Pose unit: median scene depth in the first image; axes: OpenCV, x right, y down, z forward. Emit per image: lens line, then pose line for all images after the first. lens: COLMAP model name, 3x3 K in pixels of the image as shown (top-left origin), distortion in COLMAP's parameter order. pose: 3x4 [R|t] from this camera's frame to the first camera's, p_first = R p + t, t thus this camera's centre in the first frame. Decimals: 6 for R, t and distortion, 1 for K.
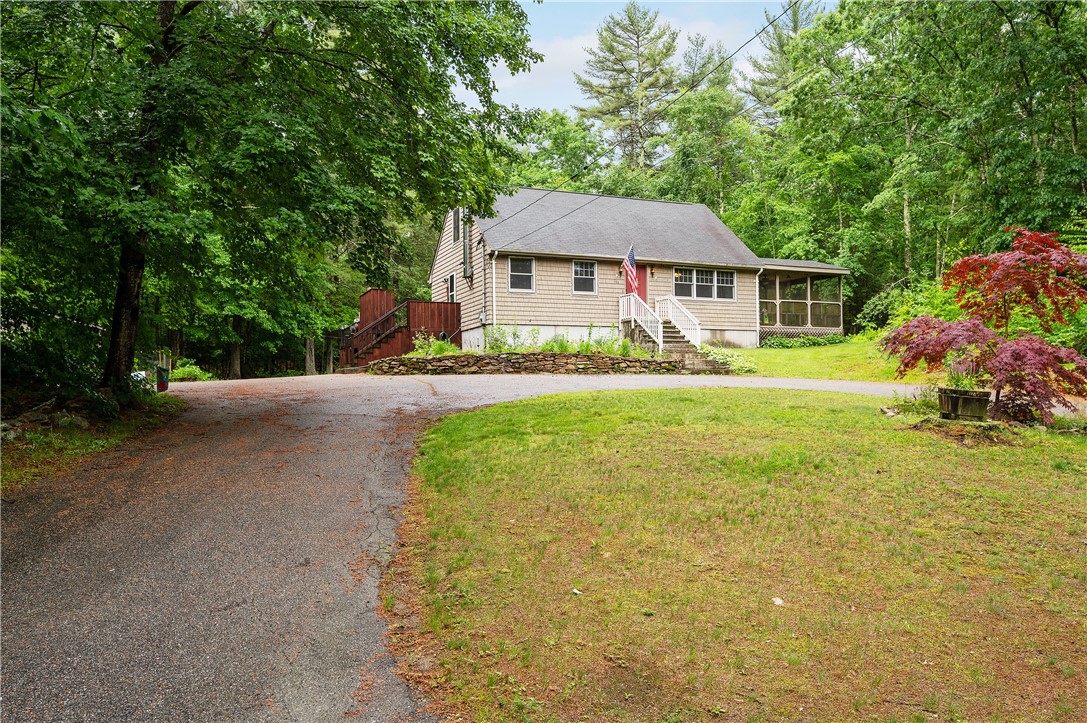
lens RADIAL K [[739.1, 0, 543.7], [0, 739.1, 364.8], [0, 0, 1]] dist [-0.002627, -0.000013]
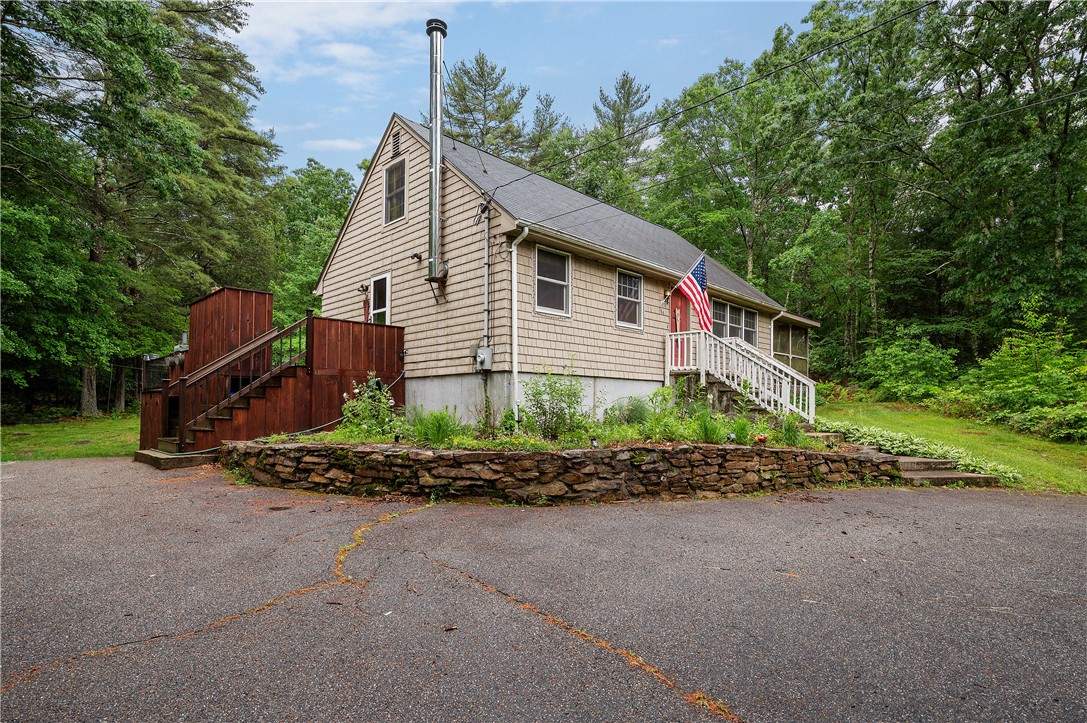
lens RADIAL K [[548.5, 0, 537.4], [0, 548.5, 393.8], [0, 0, 1]] dist [-0.004360, 0.000359]
pose [[0.931884, 0.026352, 0.361797, -0.175789], [-0.027718, 0.999615, -0.001413, -0.037486], [-0.361695, -0.008711, 0.932256, 0.601819]]
